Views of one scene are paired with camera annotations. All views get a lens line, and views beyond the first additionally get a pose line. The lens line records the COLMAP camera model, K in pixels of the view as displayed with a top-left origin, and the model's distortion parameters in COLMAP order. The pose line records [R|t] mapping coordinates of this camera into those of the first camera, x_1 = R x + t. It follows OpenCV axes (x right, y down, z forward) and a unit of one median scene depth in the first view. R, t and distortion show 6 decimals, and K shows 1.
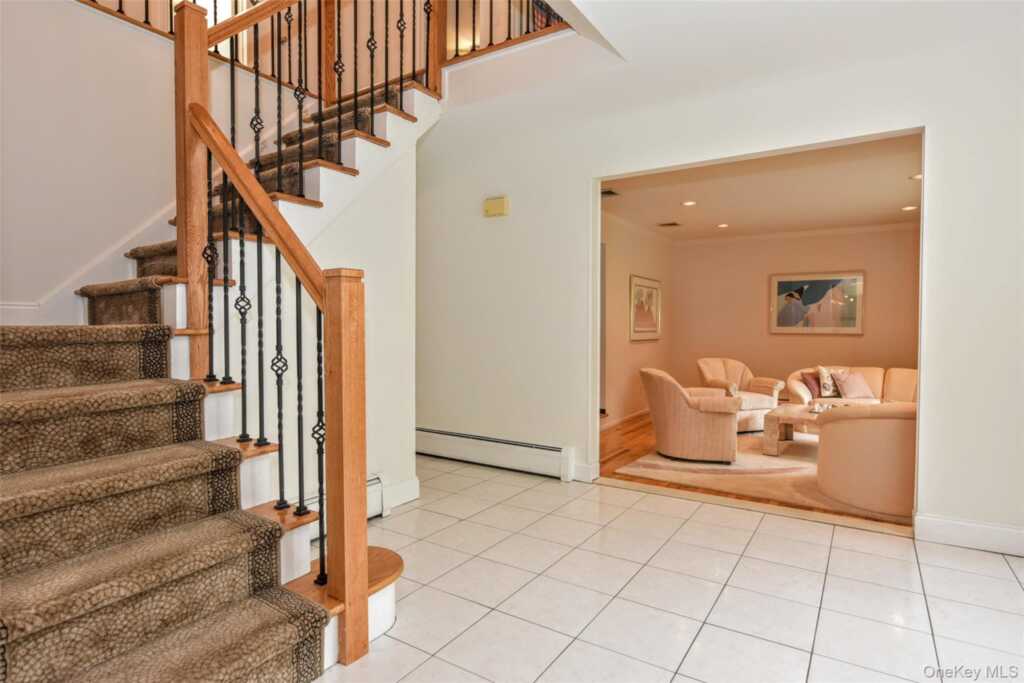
lens RADIAL K [[542.1, 0, 512.0], [0, 542.1, 341.5], [0, 0, 1]] dist [-0.001706, -0.000210]
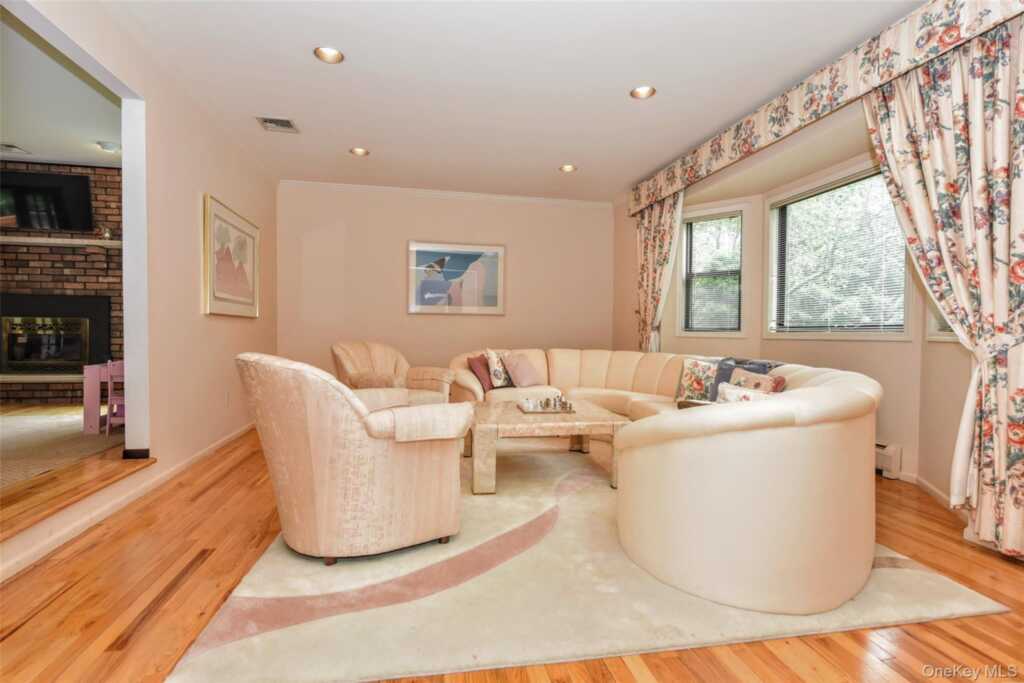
lens RADIAL K [[481.3, 0, 512.0], [0, 481.3, 341.5], [0, 0, 1]] dist [0.001032, 0.000116]
pose [[0.707790, -0.011291, 0.706332, 0.101179], [0.012888, 0.999912, 0.003070, 0.033172], [-0.706305, 0.006931, 0.707874, 0.478259]]
